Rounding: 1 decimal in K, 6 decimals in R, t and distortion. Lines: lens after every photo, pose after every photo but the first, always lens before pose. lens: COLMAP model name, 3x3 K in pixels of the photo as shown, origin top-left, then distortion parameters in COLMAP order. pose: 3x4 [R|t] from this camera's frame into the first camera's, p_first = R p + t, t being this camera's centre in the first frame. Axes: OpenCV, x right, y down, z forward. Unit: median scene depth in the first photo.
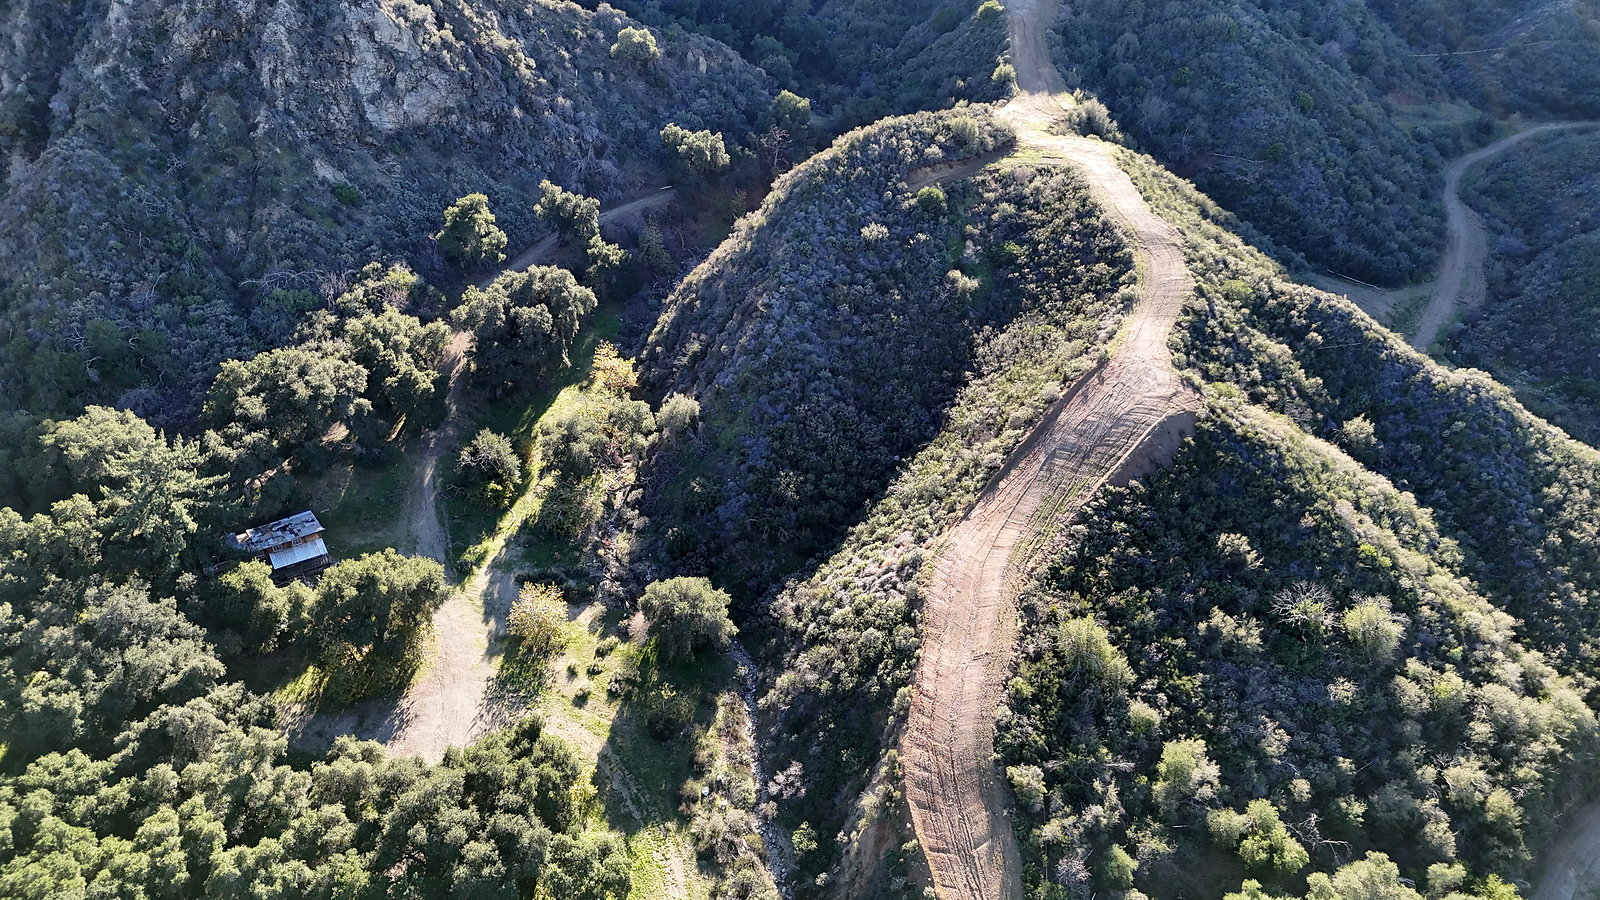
lens RADIAL K [[1172.7, 0, 799.4], [0, 1172.7, 447.3], [0, 0, 1]] dist [0.079872, -0.085011]
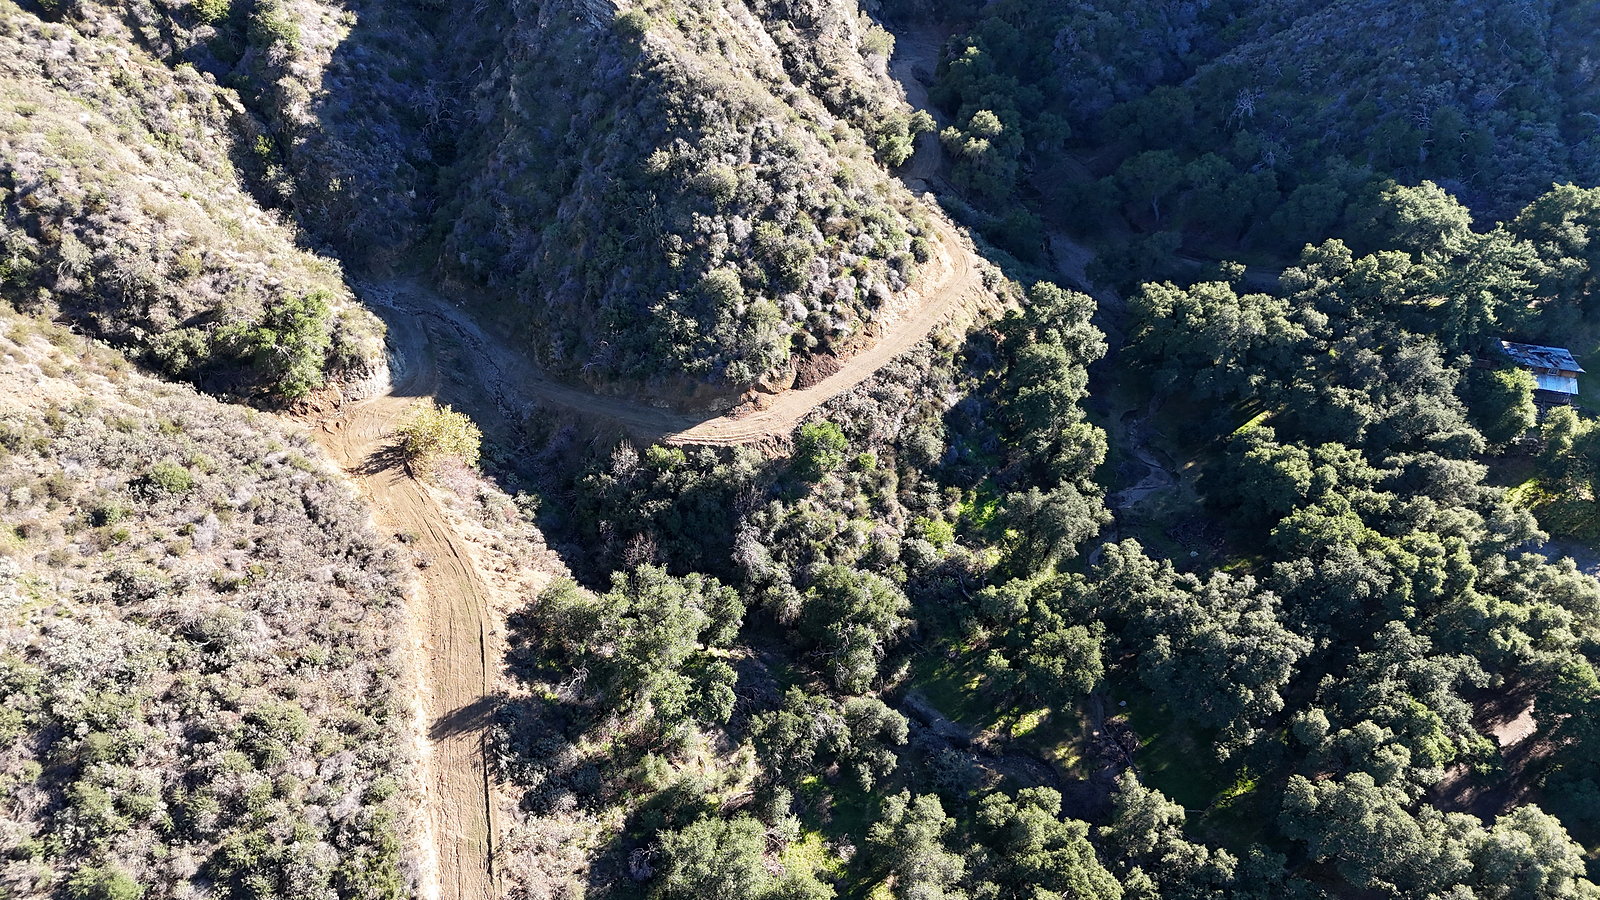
lens RADIAL K [[1172.7, 0, 800.6], [0, 1172.7, 445.2], [0, 0, 1]] dist [0.079872, -0.085011]
pose [[0.654896, 0.471802, -0.590351, -0.243527], [-0.393584, 0.879807, 0.266517, 0.135415], [0.645138, 0.057812, 0.761876, -0.237282]]
